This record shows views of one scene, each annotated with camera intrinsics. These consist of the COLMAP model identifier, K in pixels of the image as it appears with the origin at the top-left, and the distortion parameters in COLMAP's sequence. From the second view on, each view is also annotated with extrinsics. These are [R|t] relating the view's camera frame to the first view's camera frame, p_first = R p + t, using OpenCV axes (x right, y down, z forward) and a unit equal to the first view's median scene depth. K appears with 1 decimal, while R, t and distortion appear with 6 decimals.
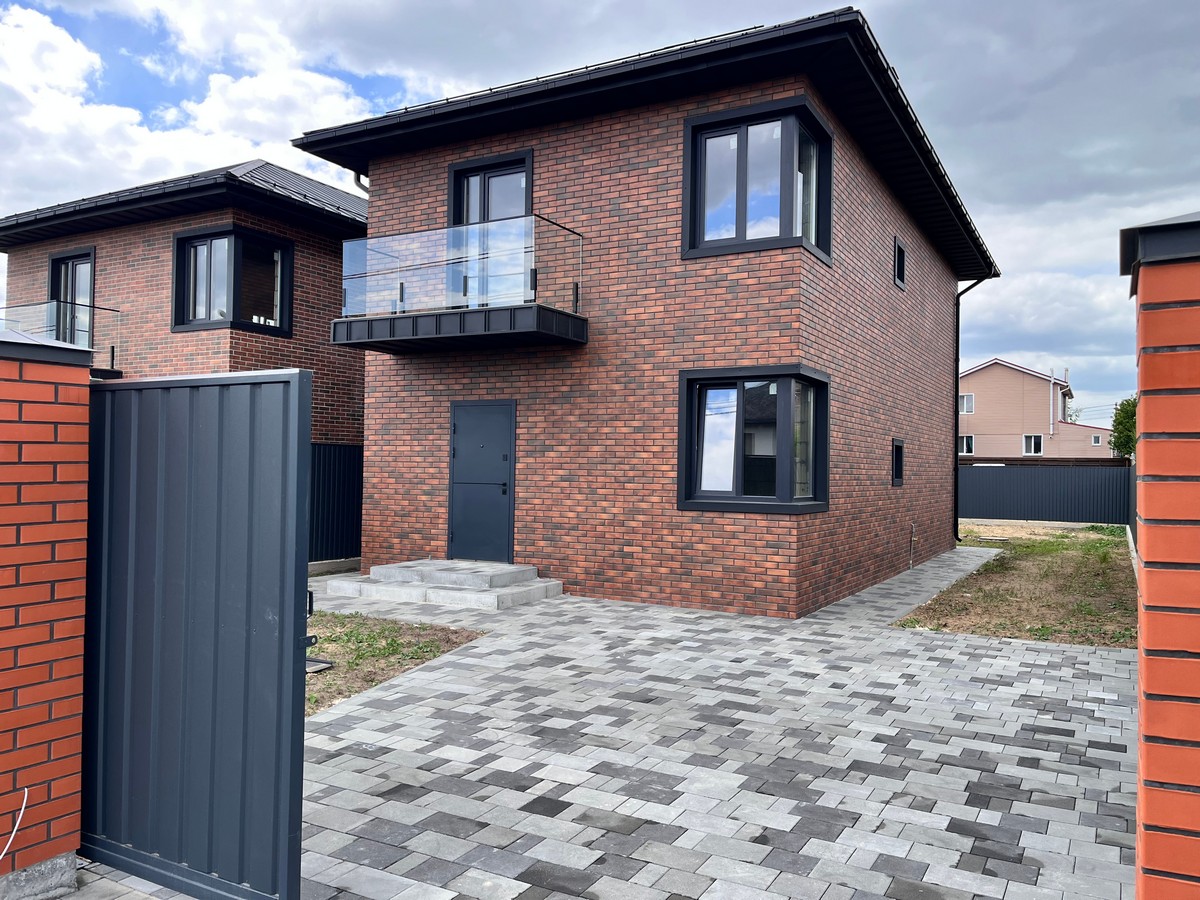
lens RADIAL K [[914.7, 0, 600.9], [0, 914.7, 453.8], [0, 0, 1]] dist [0.082609, -0.048073]
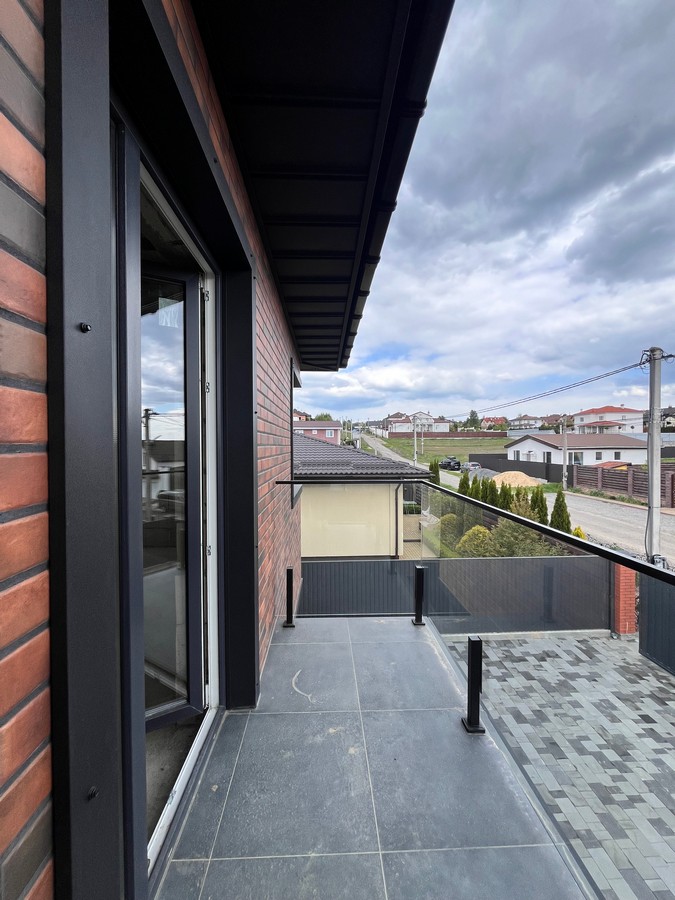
lens RADIAL K [[361.8, 0, 342.1], [0, 361.8, 447.9], [0, 0, 1]] dist [-0.004417, -0.000286]
pose [[-0.529092, -0.019919, 0.848331, -0.244391], [-0.014480, 0.999791, 0.014444, -0.276290], [-0.848441, -0.004642, -0.529270, 1.127958]]
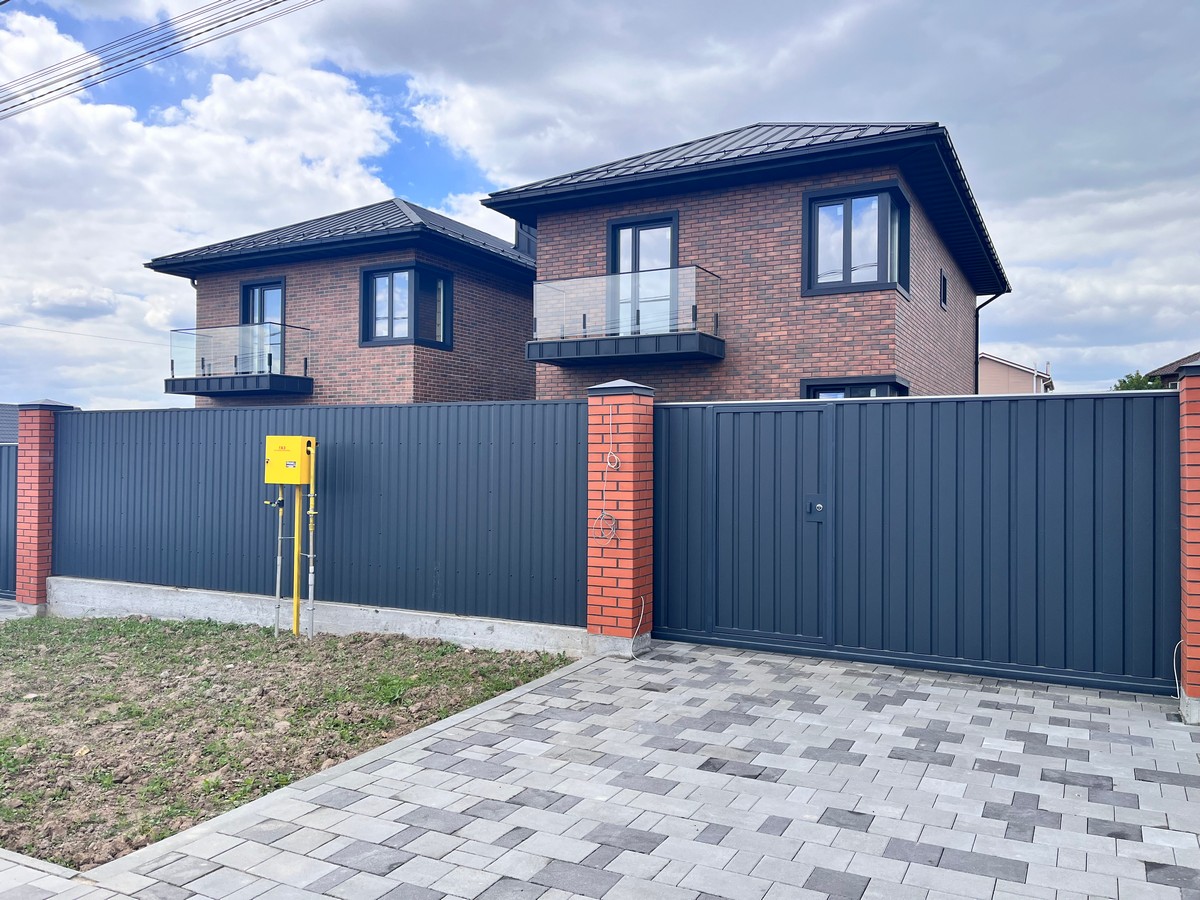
lens RADIAL K [[914.7, 0, 604.0], [0, 914.7, 452.3], [0, 0, 1]] dist [0.082609, -0.048073]
pose [[0.999690, -0.006533, 0.024037, -0.228643], [0.006364, 0.999955, 0.007087, 0.004810], [-0.024082, -0.006932, 0.999686, -0.333194]]
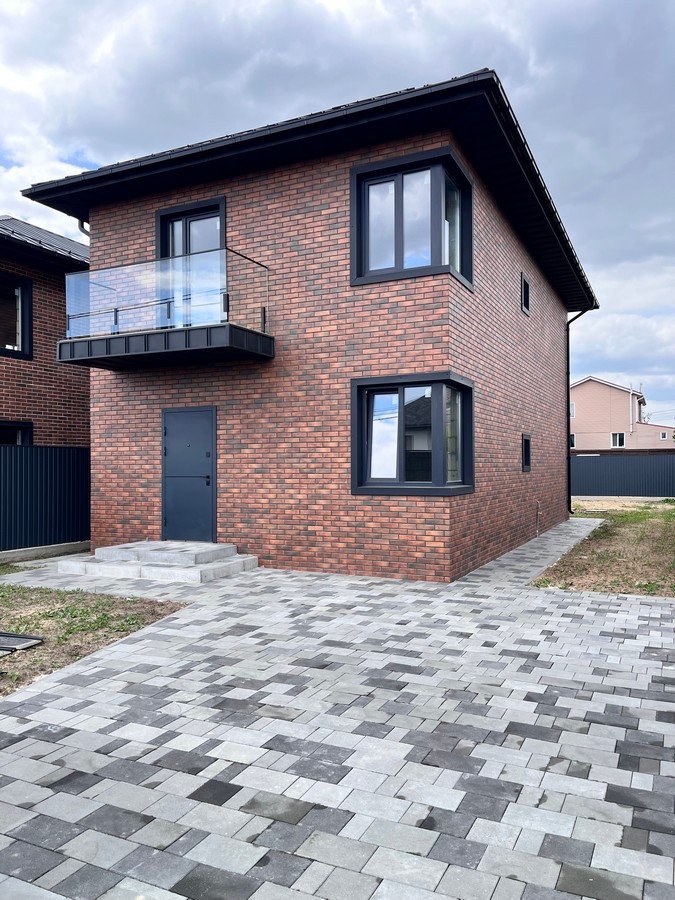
lens RADIAL K [[686.0, 0, 335.2], [0, 686.0, 458.7], [0, 0, 1]] dist [0.082609, -0.048073]
pose [[0.998445, -0.020257, 0.051931, 0.015851], [0.019856, 0.999769, 0.008225, 0.005758], [-0.052085, -0.007181, 0.998617, 0.096540]]
